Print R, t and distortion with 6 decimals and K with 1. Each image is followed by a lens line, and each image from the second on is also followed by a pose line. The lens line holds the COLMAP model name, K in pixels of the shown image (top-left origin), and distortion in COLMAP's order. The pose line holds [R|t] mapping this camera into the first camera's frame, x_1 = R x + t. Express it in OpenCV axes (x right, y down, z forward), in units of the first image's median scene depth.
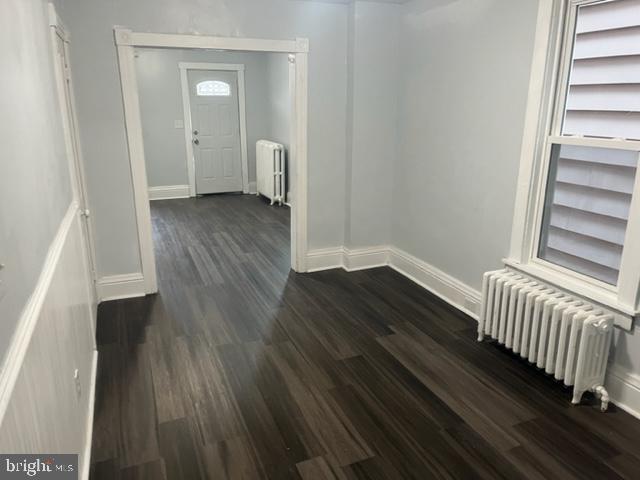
lens RADIAL K [[481.4, 0, 323.4], [0, 481.4, 239.4], [0, 0, 1]] dist [0.035651, 0.000105]
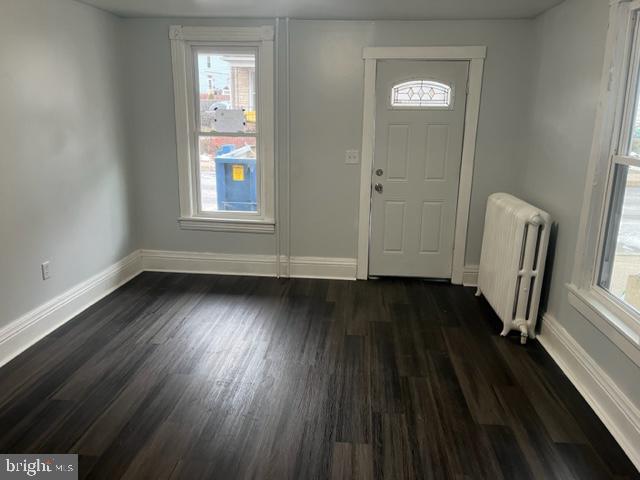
lens RADIAL K [[481.4, 0, 318.0], [0, 481.4, 242.1], [0, 0, 1]] dist [0.035651, 0.000105]
pose [[0.885308, 0.125319, -0.447799, -0.065003], [-0.138984, 0.990292, 0.002363, -0.132865], [0.443748, 0.060146, 0.894131, 0.474640]]
